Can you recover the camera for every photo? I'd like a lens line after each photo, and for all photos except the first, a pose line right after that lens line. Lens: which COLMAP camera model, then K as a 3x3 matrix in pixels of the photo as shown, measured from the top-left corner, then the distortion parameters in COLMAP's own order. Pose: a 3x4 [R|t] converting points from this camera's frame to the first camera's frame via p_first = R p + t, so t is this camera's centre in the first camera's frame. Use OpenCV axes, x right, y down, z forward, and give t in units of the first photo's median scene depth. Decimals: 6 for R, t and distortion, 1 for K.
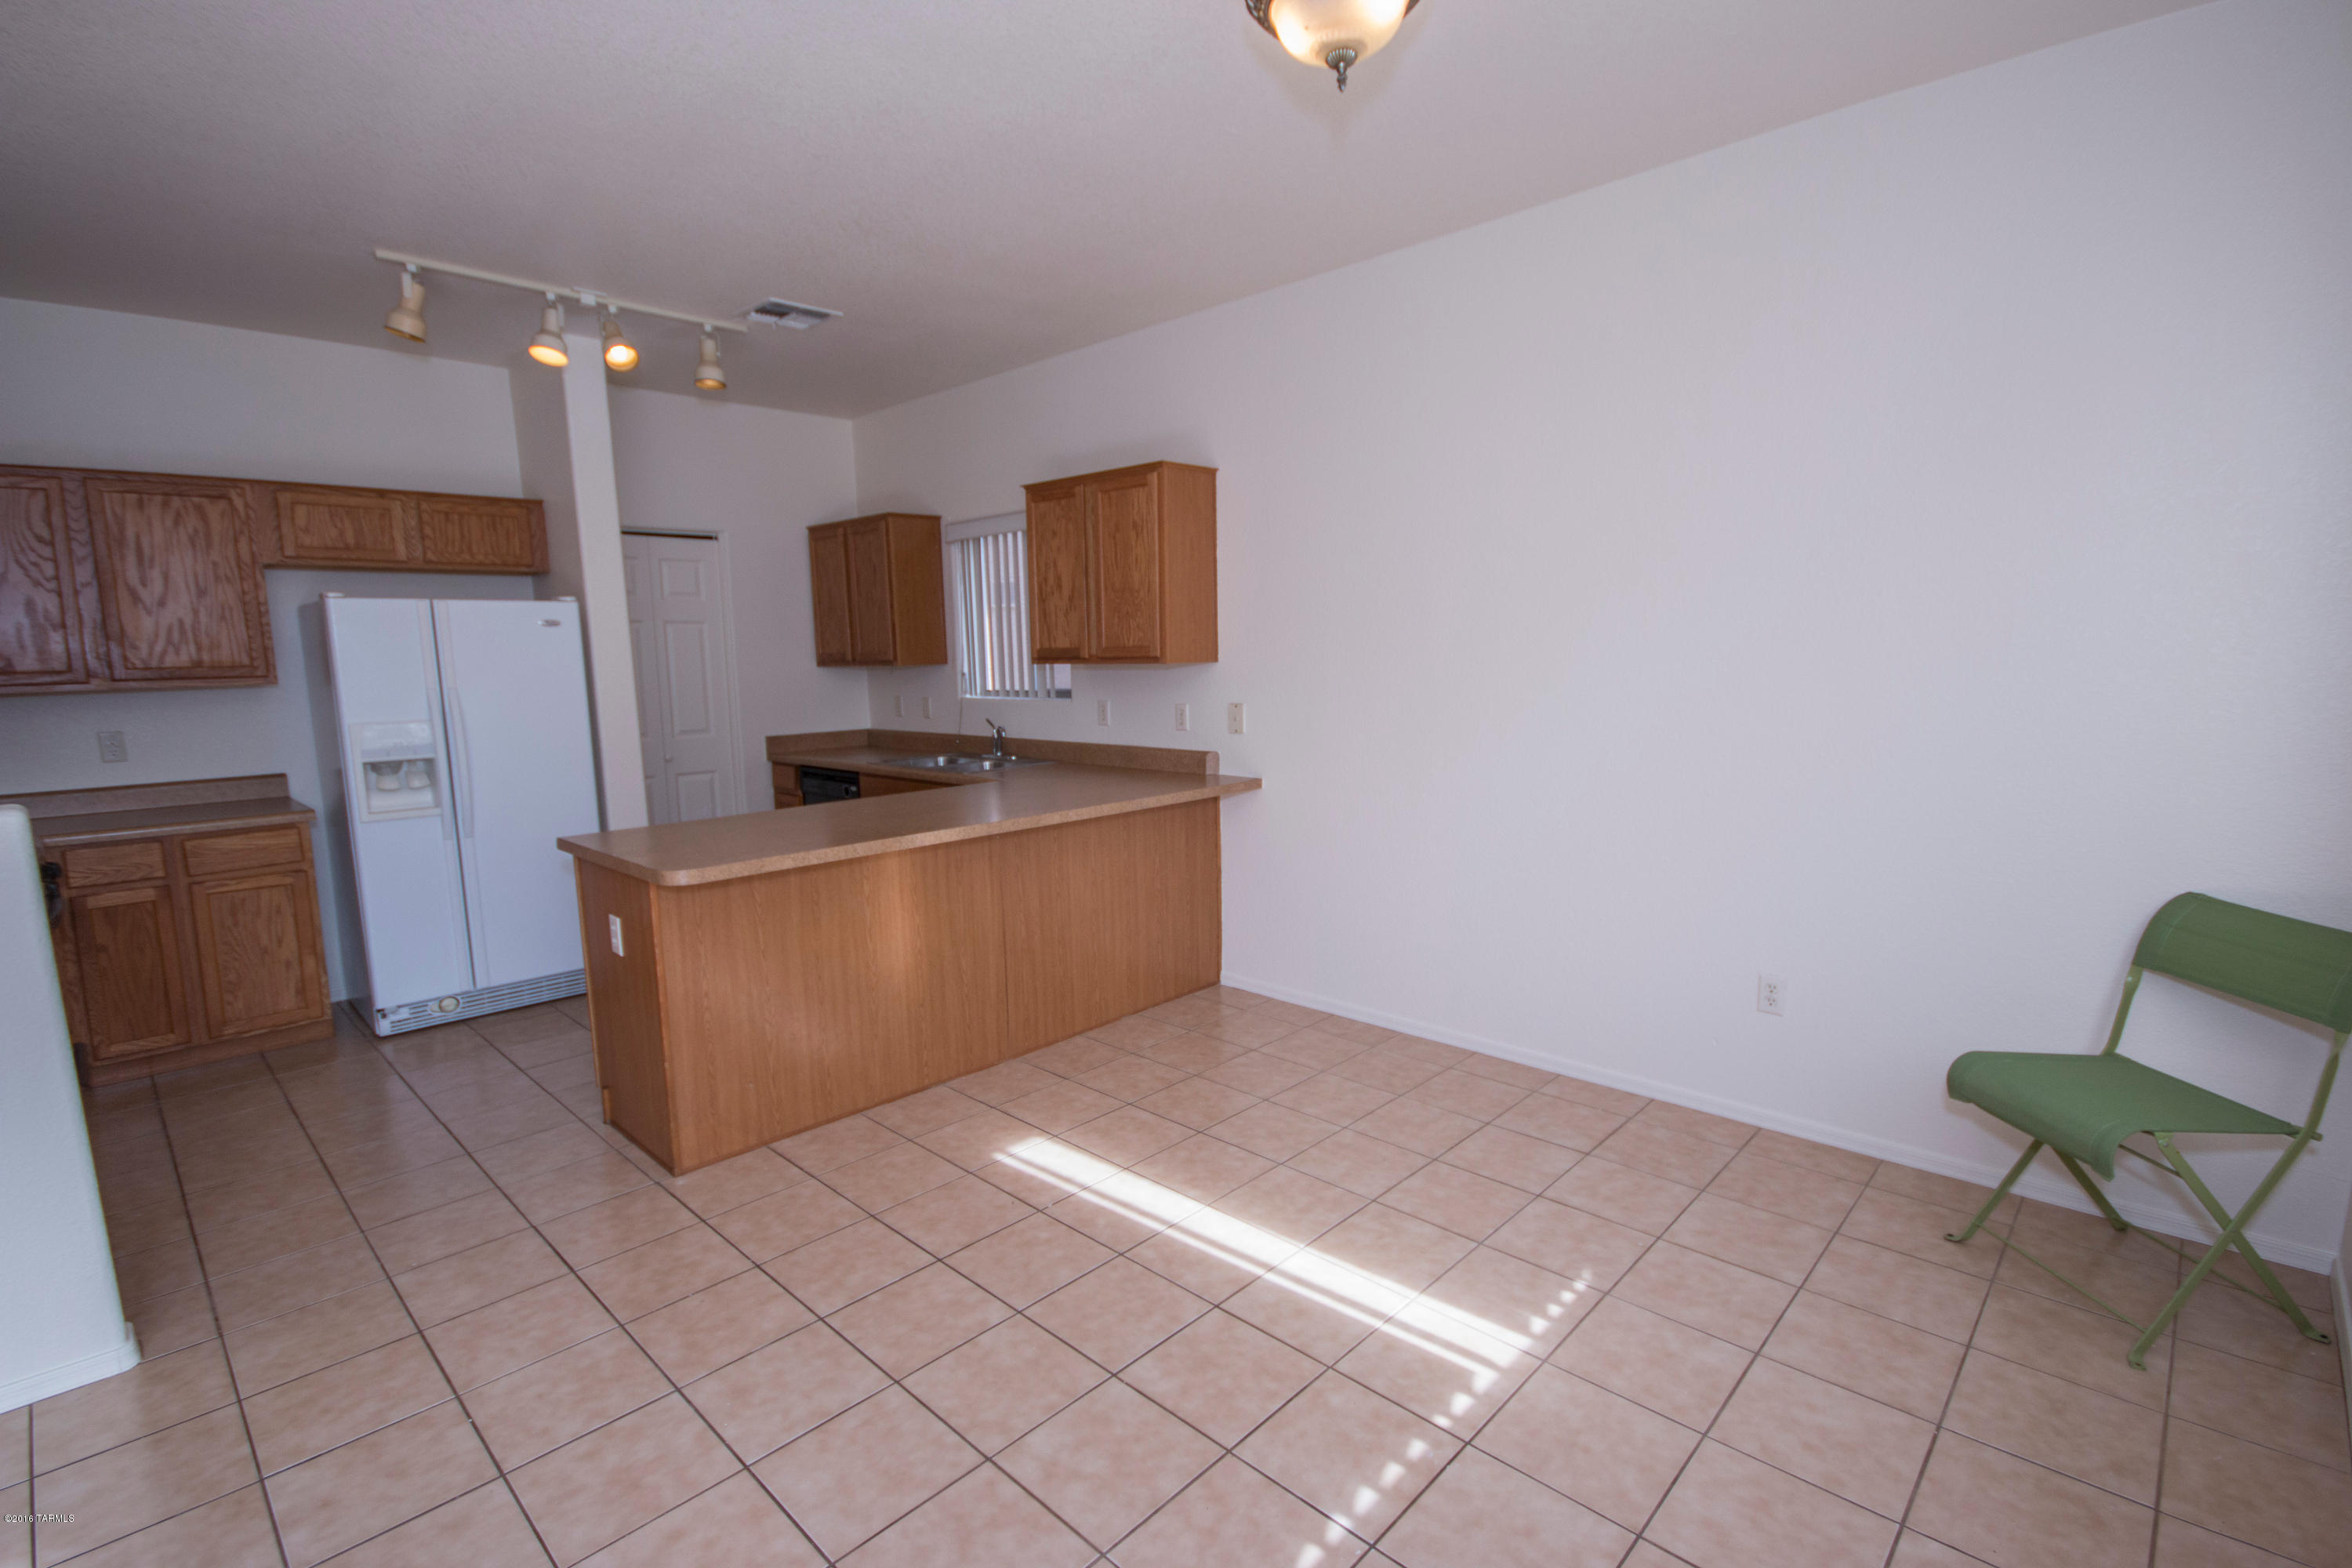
lens RADIAL K [[1078.5, 0, 1188.6], [0, 1078.5, 796.1], [0, 0, 1]] dist [-0.006161, -0.004151]
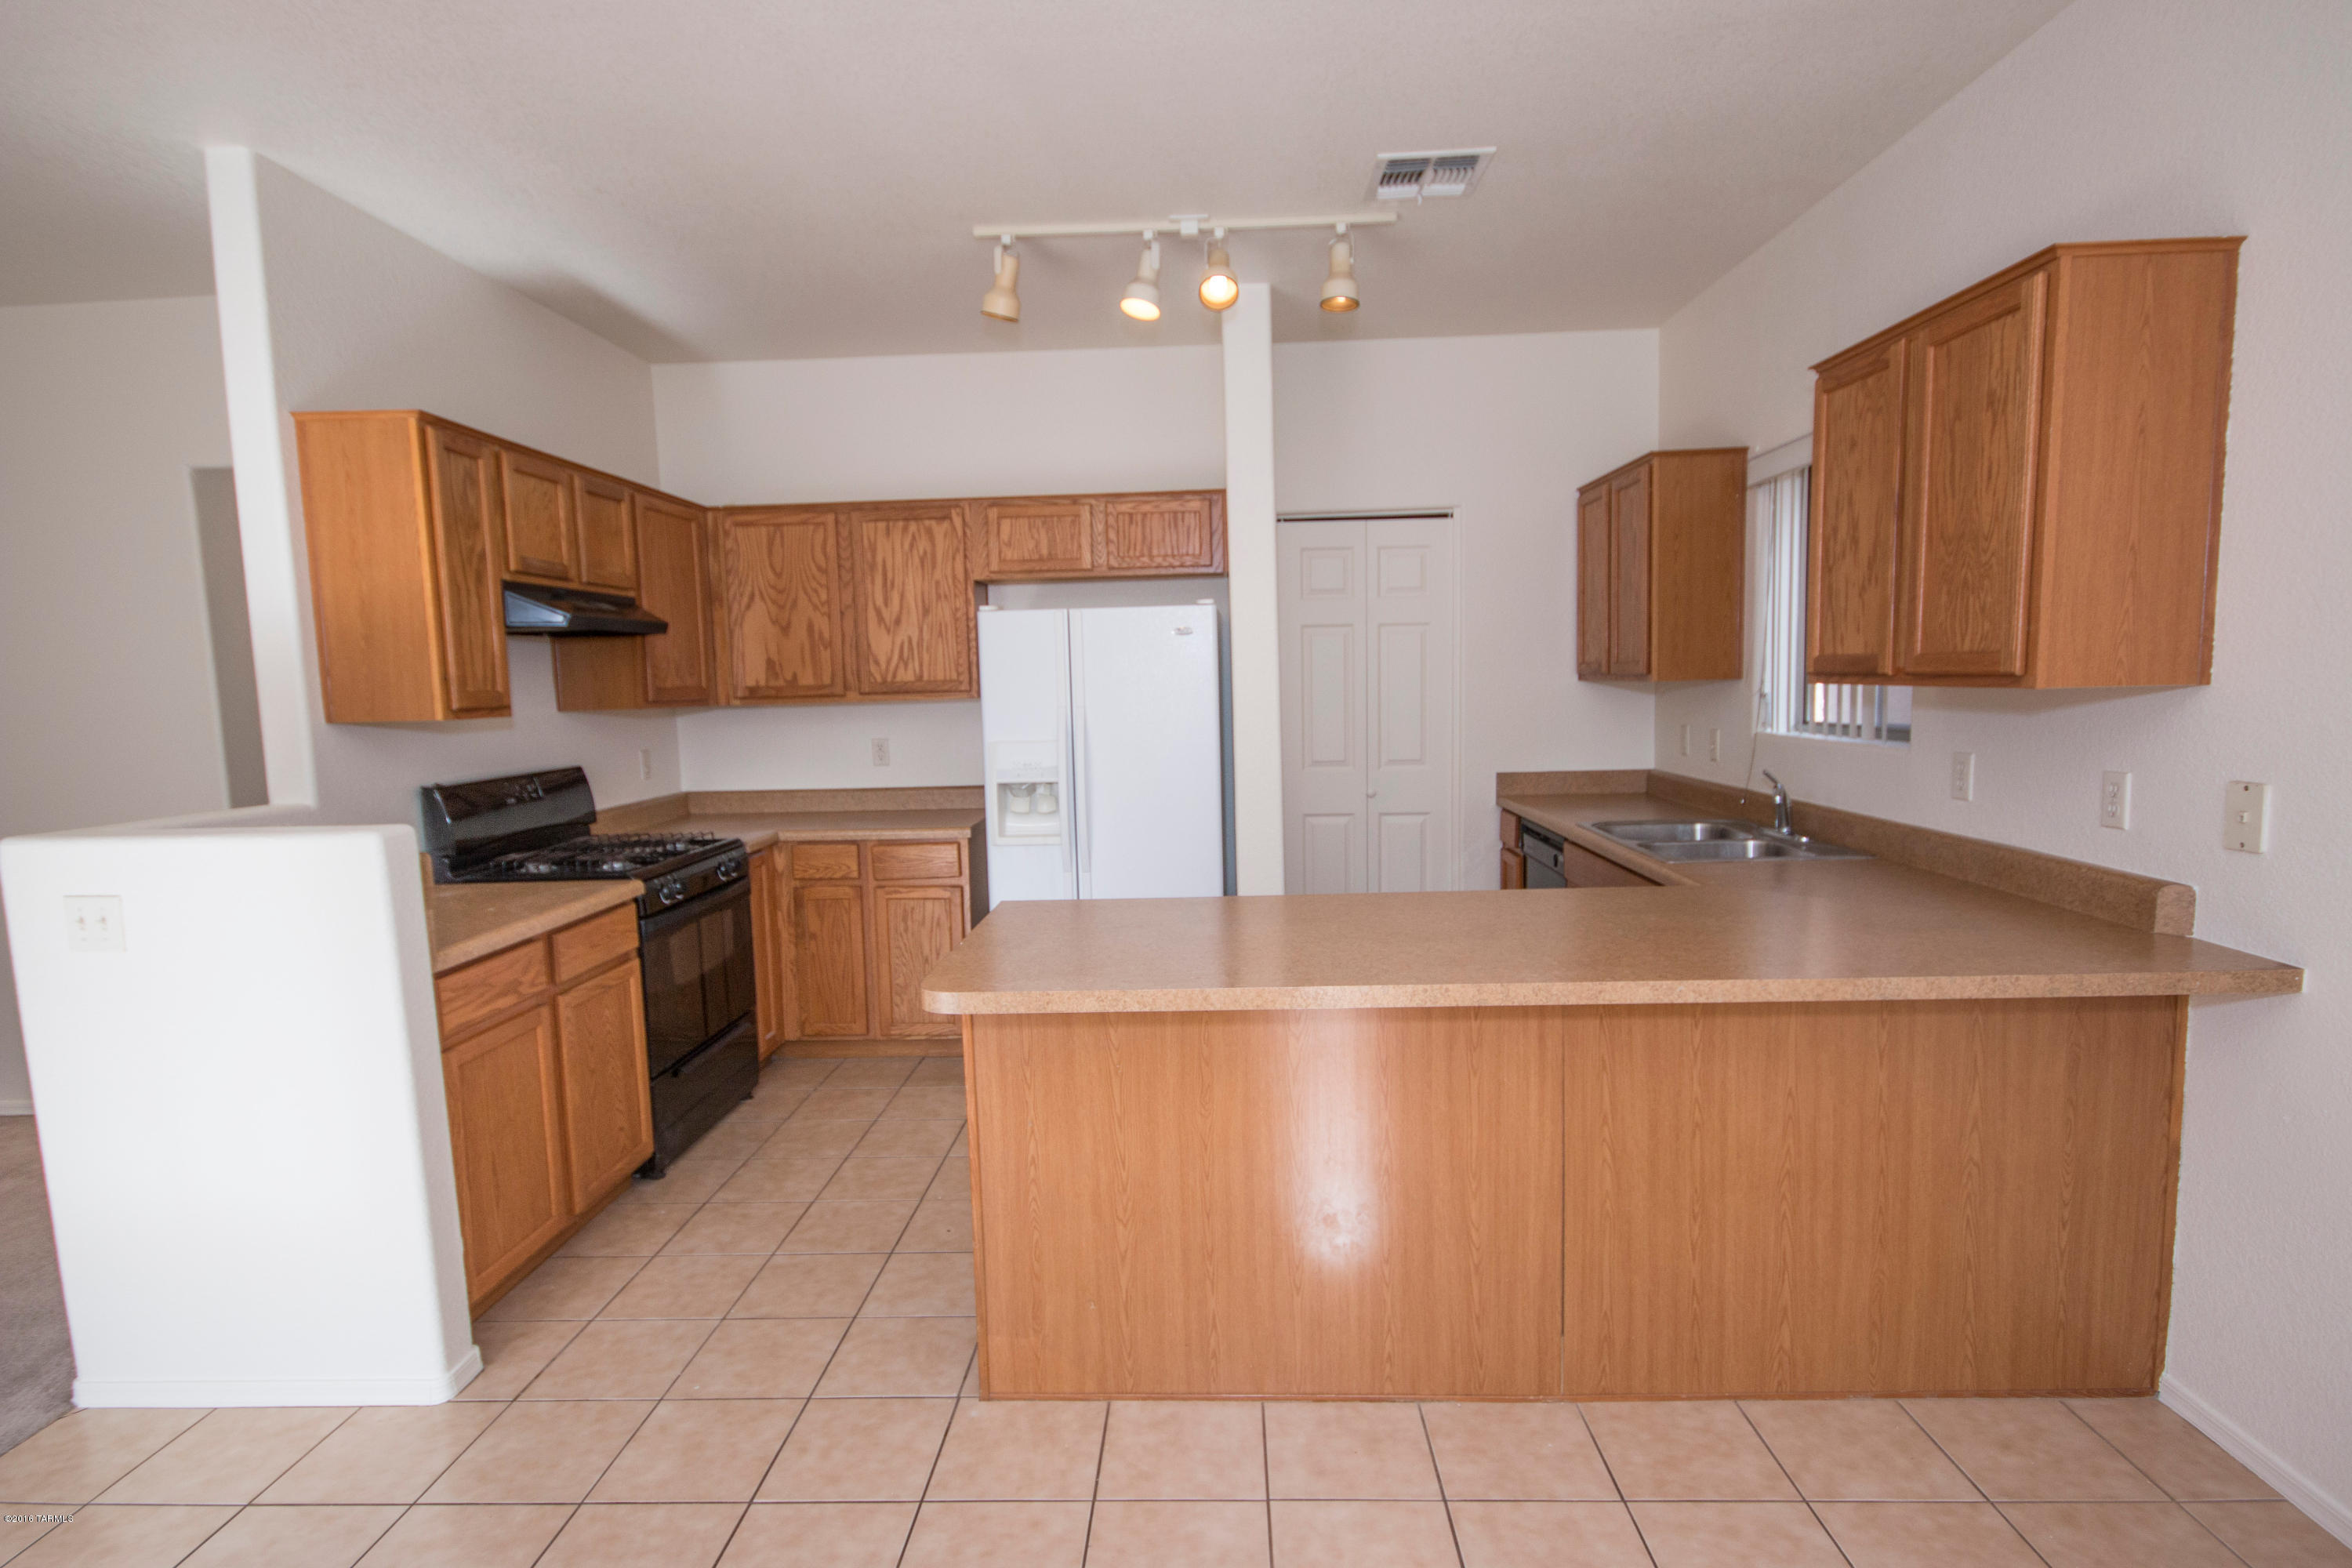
lens RADIAL K [[1200.9, 0, 1176.4], [0, 1200.9, 800.3], [0, 0, 1]] dist [0.010463, -0.001486]
pose [[0.658516, 0.081199, -0.748174, 0.130577], [-0.087546, 0.995678, 0.031006, -0.059661], [0.747457, 0.045082, 0.662778, 0.386649]]
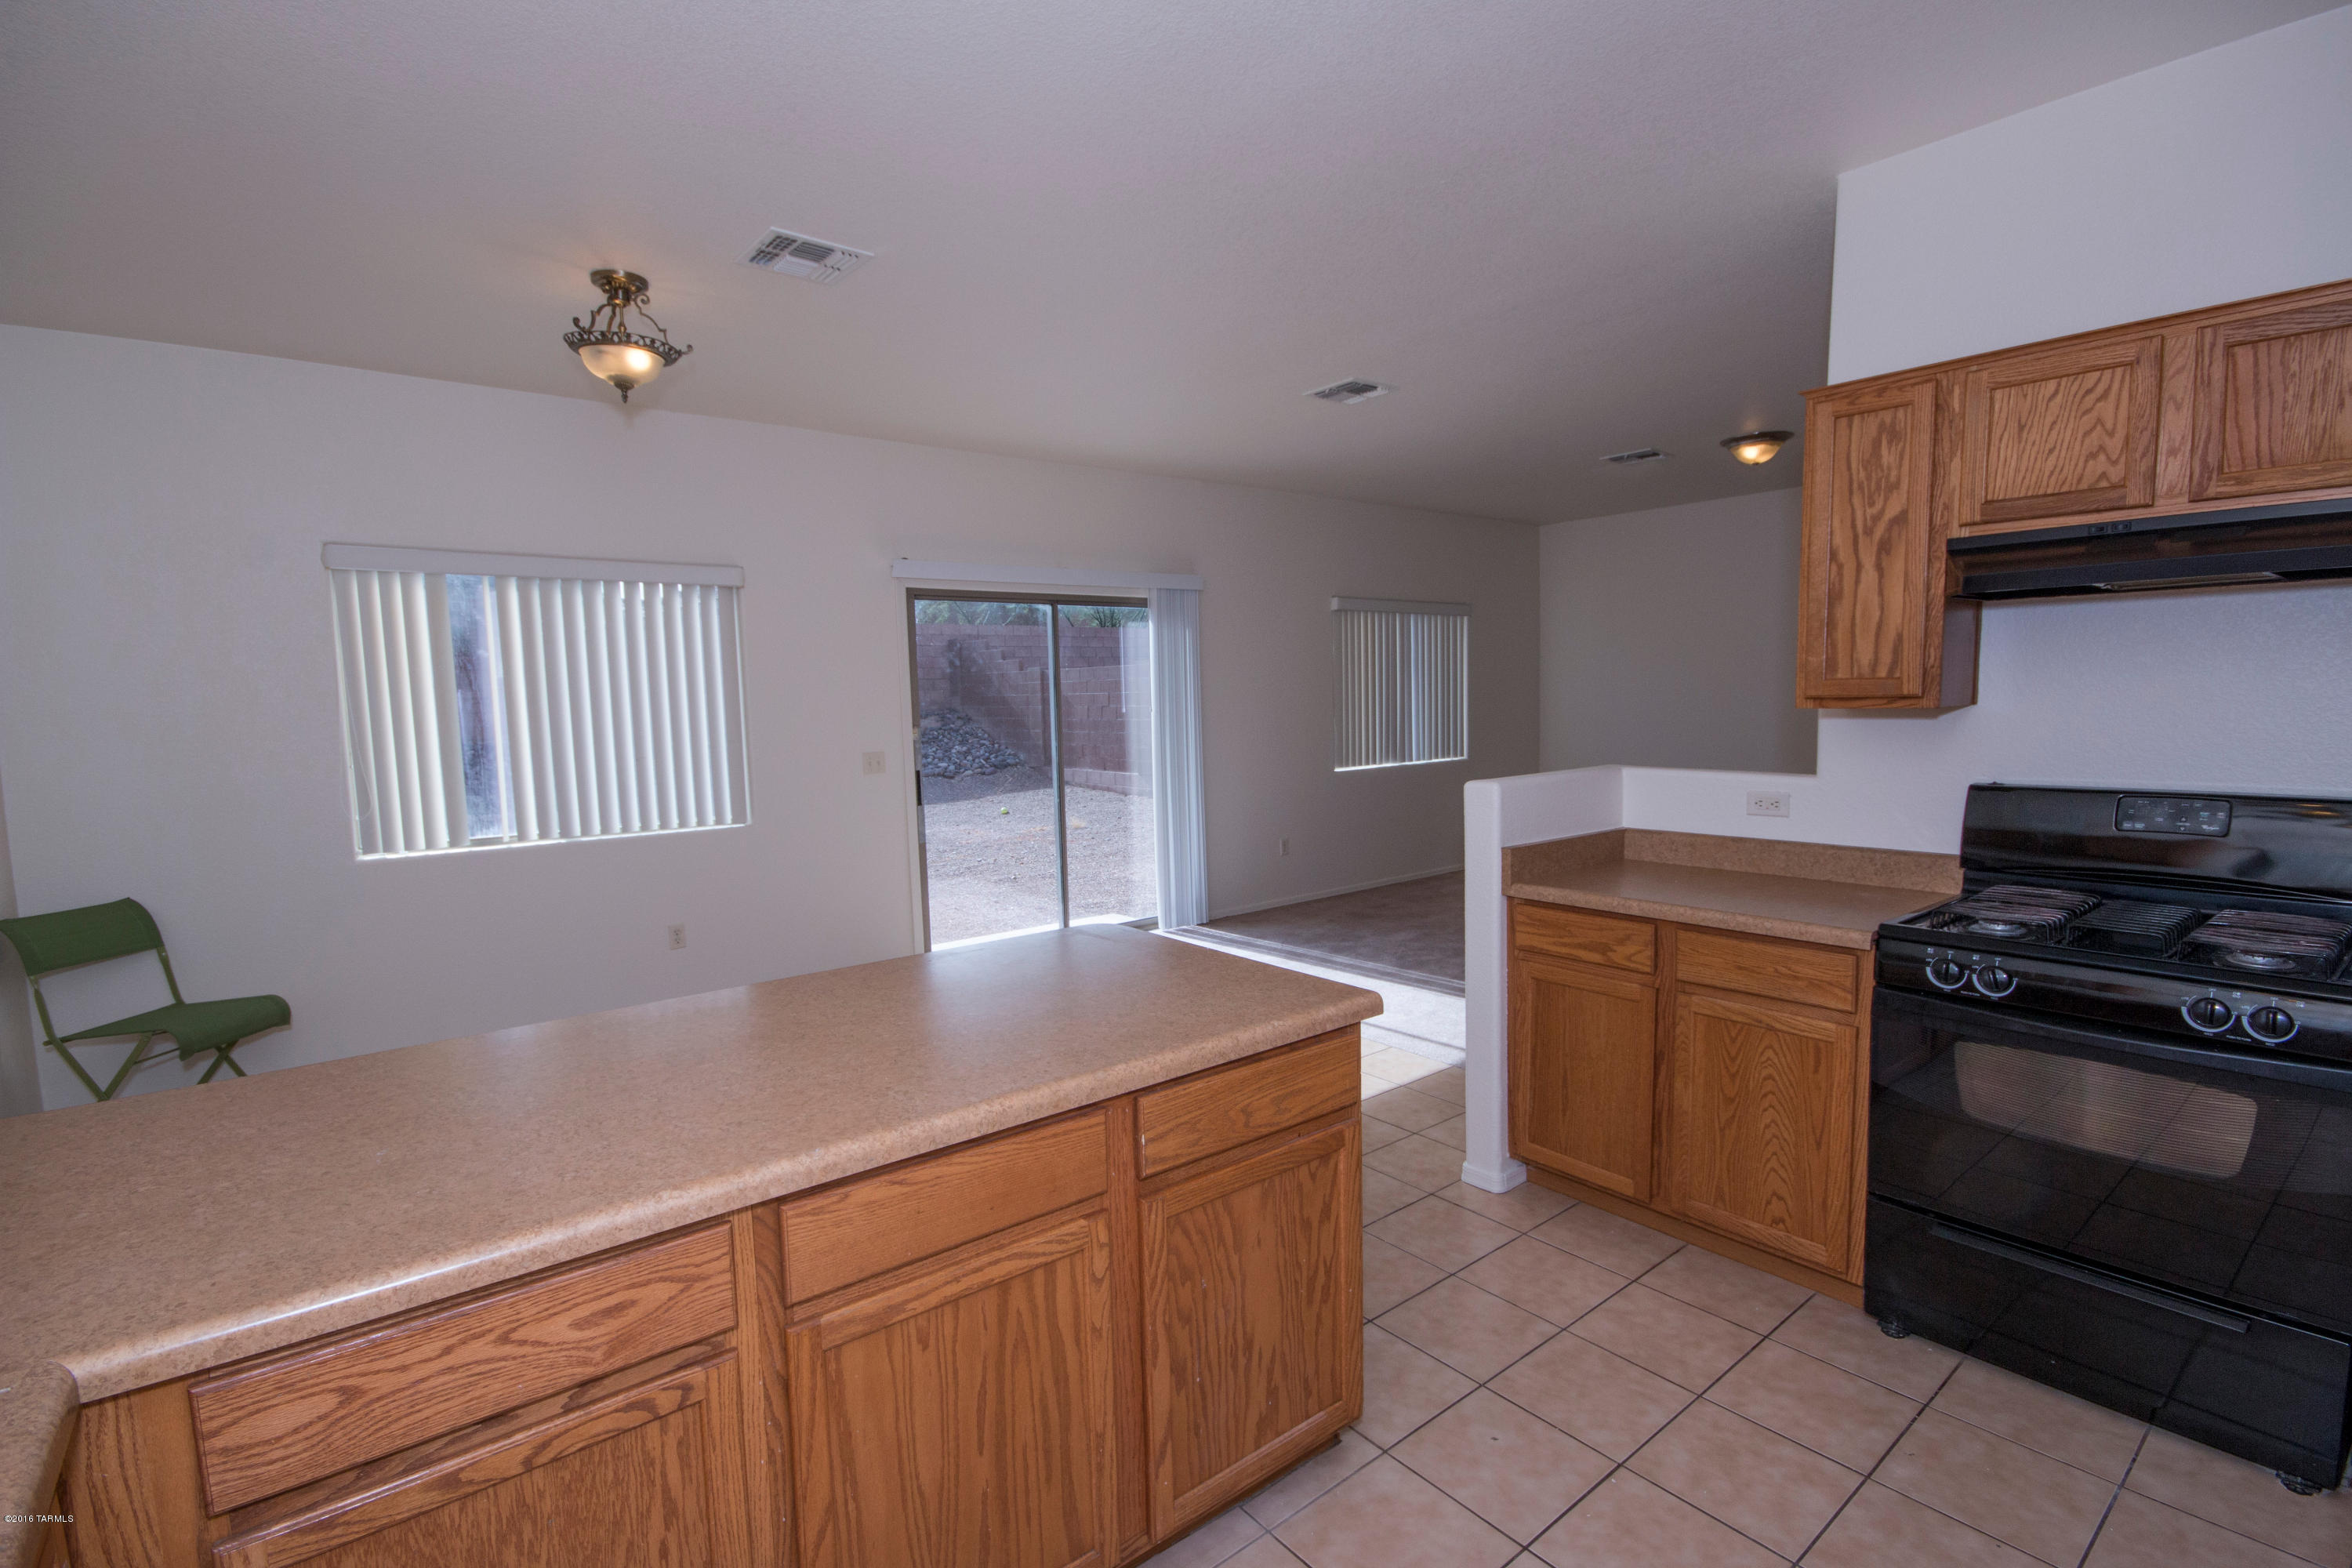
lens RADIAL K [[1078.5, 0, 1176.6], [0, 1078.5, 790.0], [0, 0, 1]] dist [-0.006161, -0.004151]
pose [[-0.989007, 0.033468, 0.144031, -0.649277], [0.064931, 0.973410, 0.219672, -0.201890], [-0.132849, 0.226610, -0.964883, 1.521035]]
